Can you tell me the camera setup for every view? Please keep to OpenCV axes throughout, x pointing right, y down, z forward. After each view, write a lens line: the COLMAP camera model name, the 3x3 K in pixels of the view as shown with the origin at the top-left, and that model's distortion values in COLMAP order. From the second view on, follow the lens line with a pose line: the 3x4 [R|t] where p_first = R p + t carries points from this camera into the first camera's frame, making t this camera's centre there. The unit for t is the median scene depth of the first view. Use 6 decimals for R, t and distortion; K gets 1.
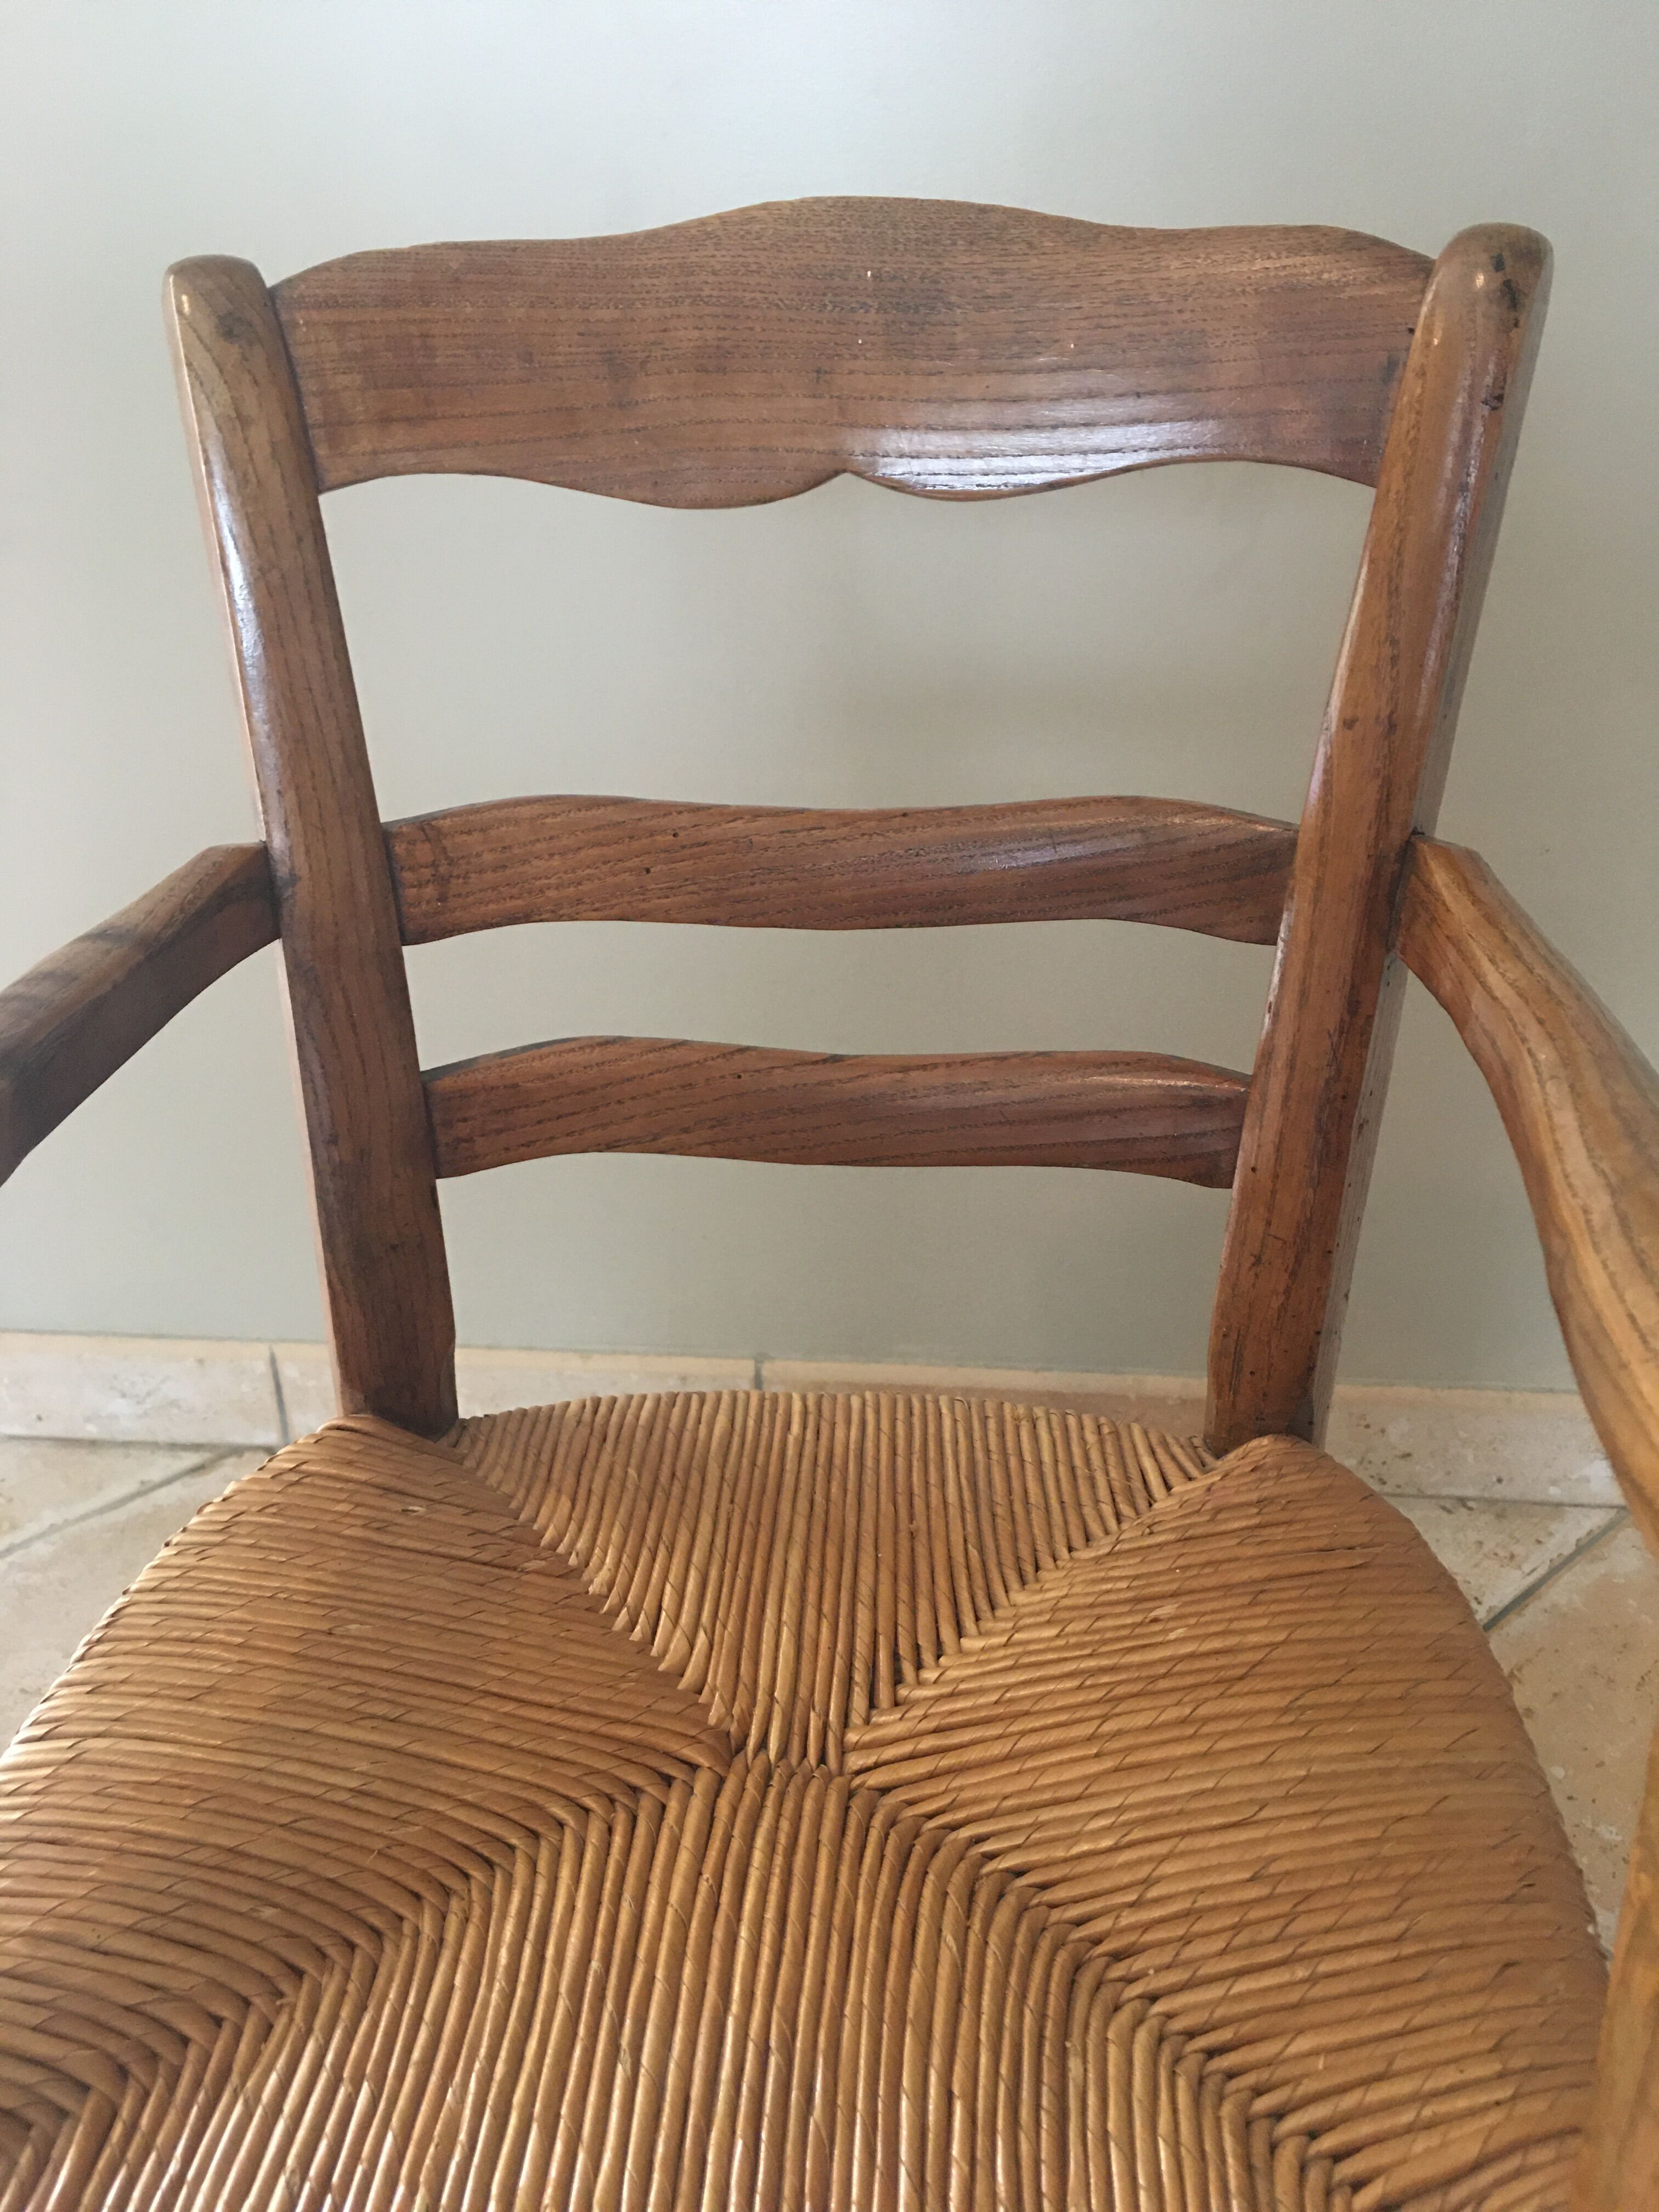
lens RADIAL K [[1894.2, 0, 841.9], [0, 1894.2, 1089.3], [0, 0, 1]] dist [0.085025, -0.130917]
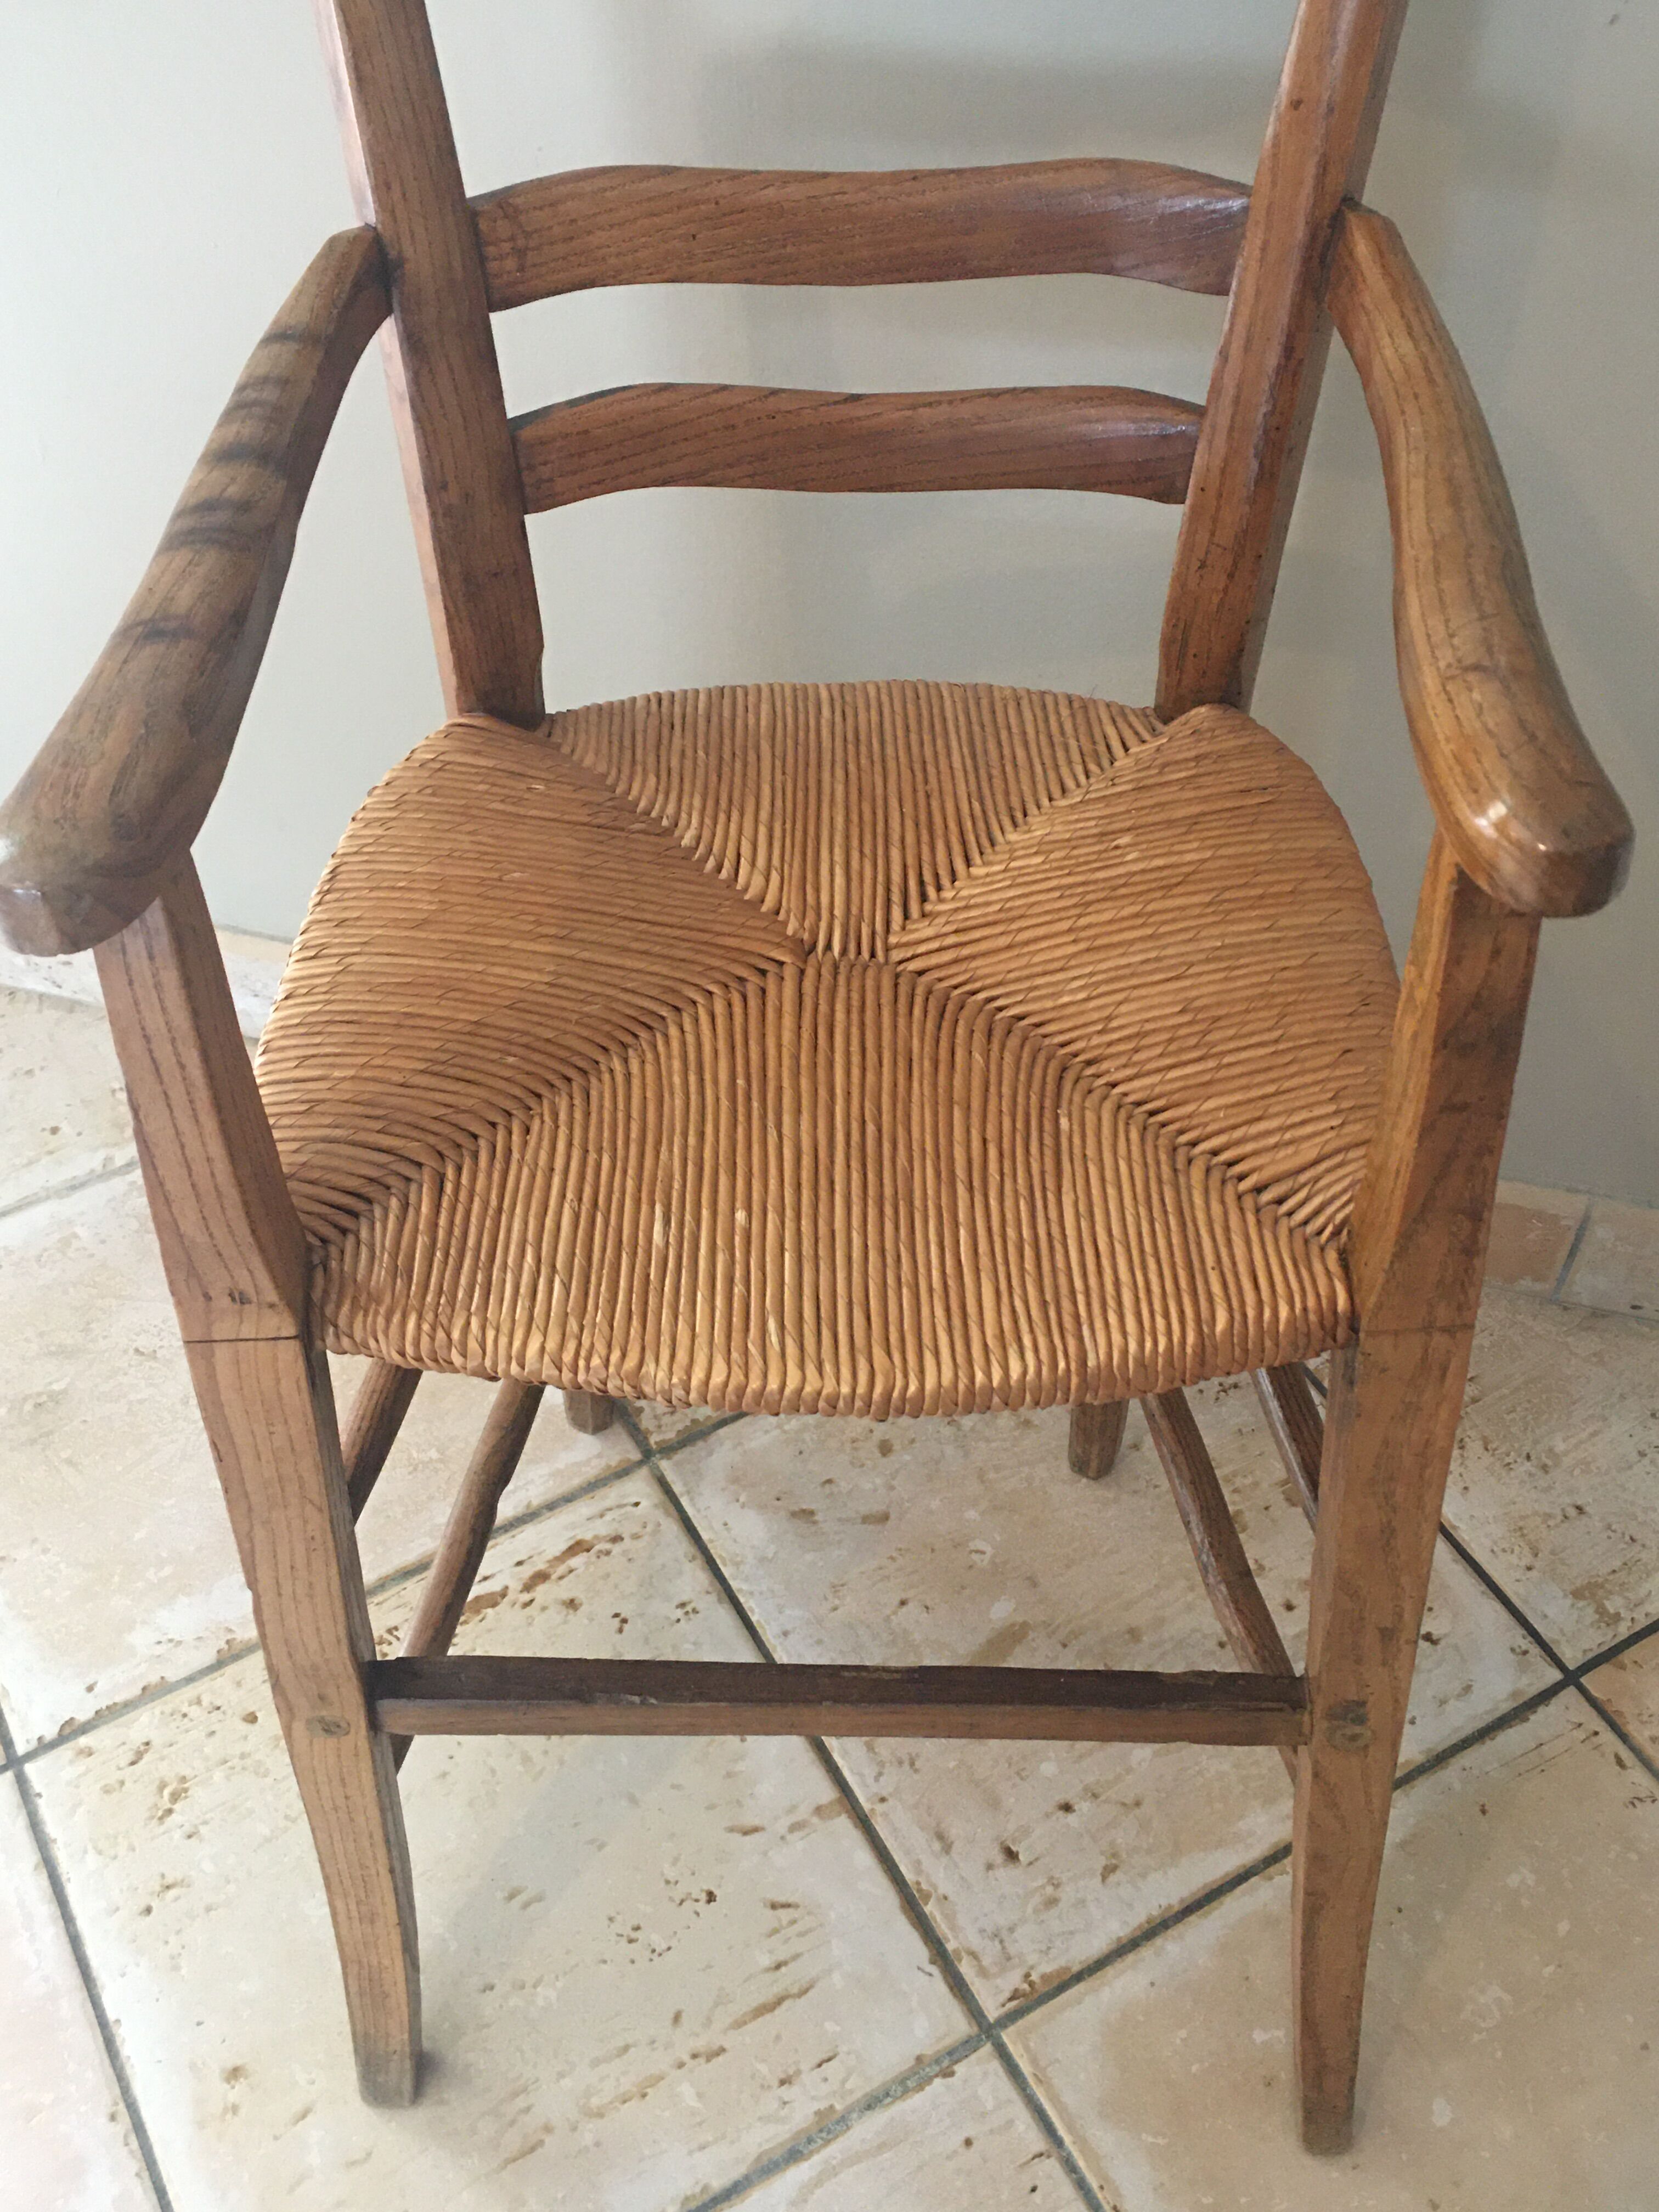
lens RADIAL K [[2179.0, 0, 838.2], [0, 2179.0, 1082.8], [0, 0, 1]] dist [0.049701, -0.007214]
pose [[0.998088, -0.042572, 0.044818, -0.104732], [0.024251, 0.936588, 0.349594, -0.106217], [-0.056859, -0.347838, 0.935829, -0.473717]]
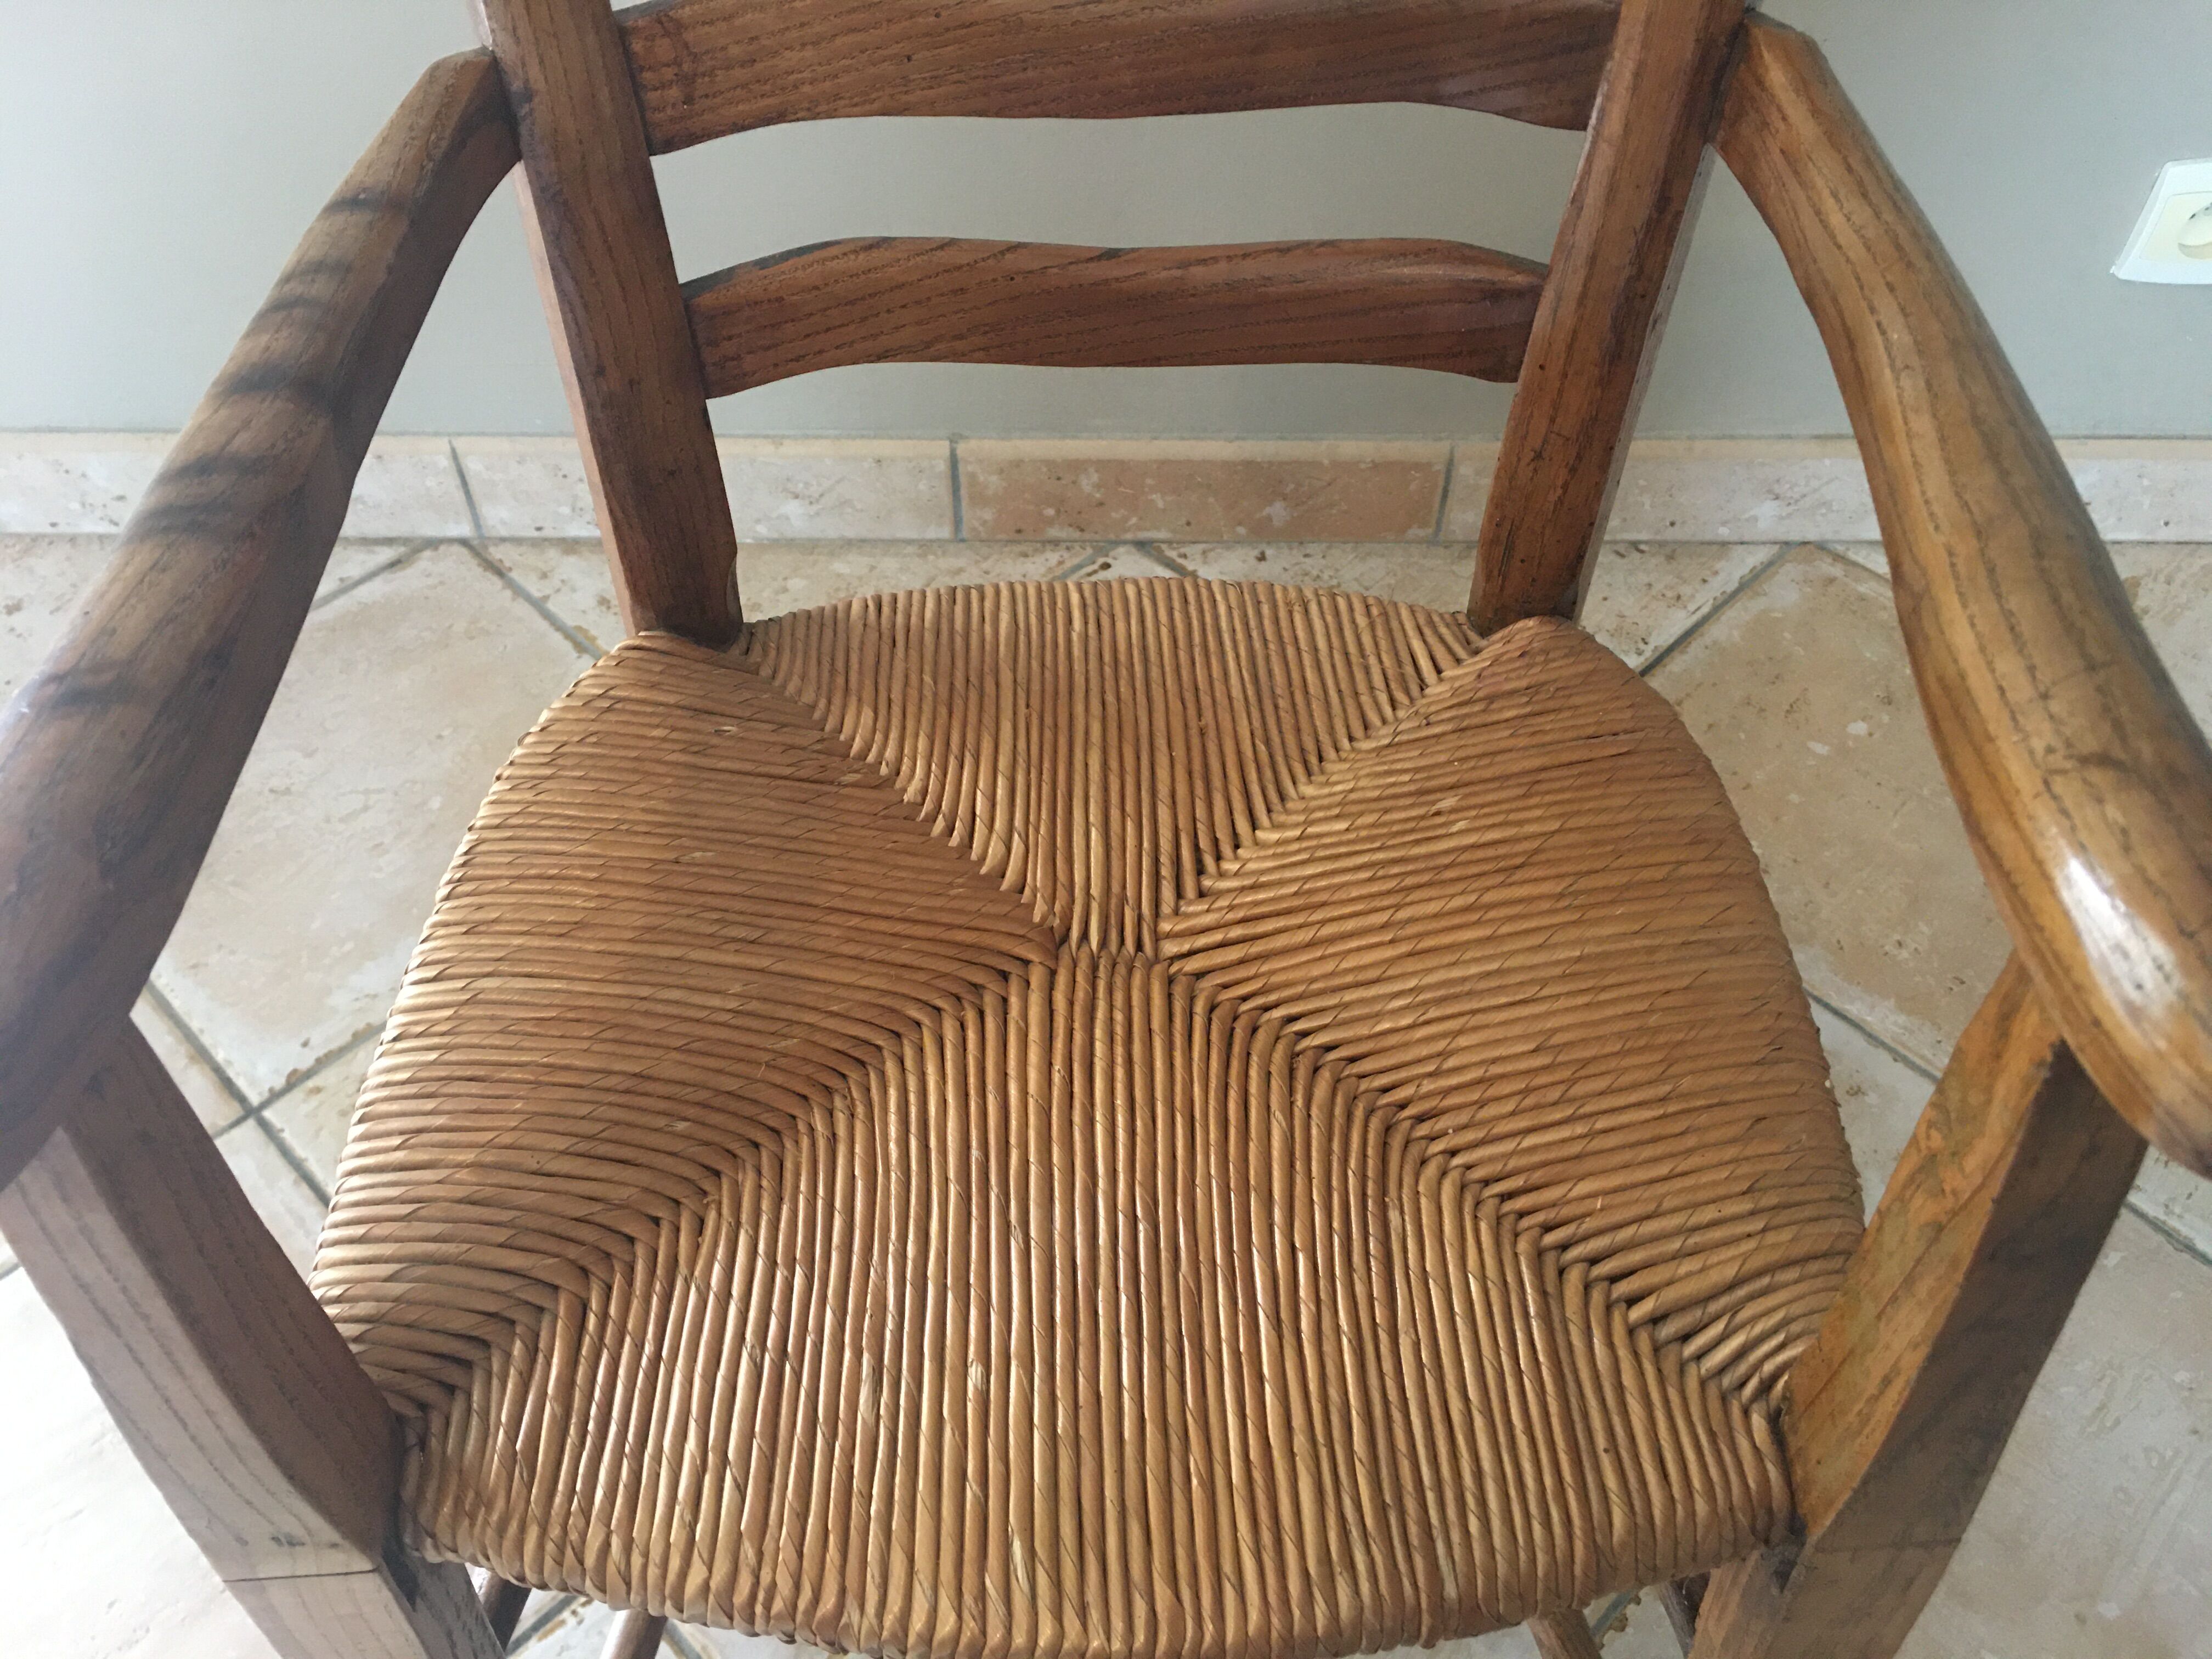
lens RADIAL K [[1892.3, 0, 1090.7], [0, 1892.3, 805.0], [0, 0, 1]] dist [0.081620, -0.120112]
pose [[0.997392, -0.050548, 0.051525, -0.087591], [0.027647, 0.926939, 0.374192, -0.134382], [-0.066675, -0.371792, 0.925919, 0.010142]]
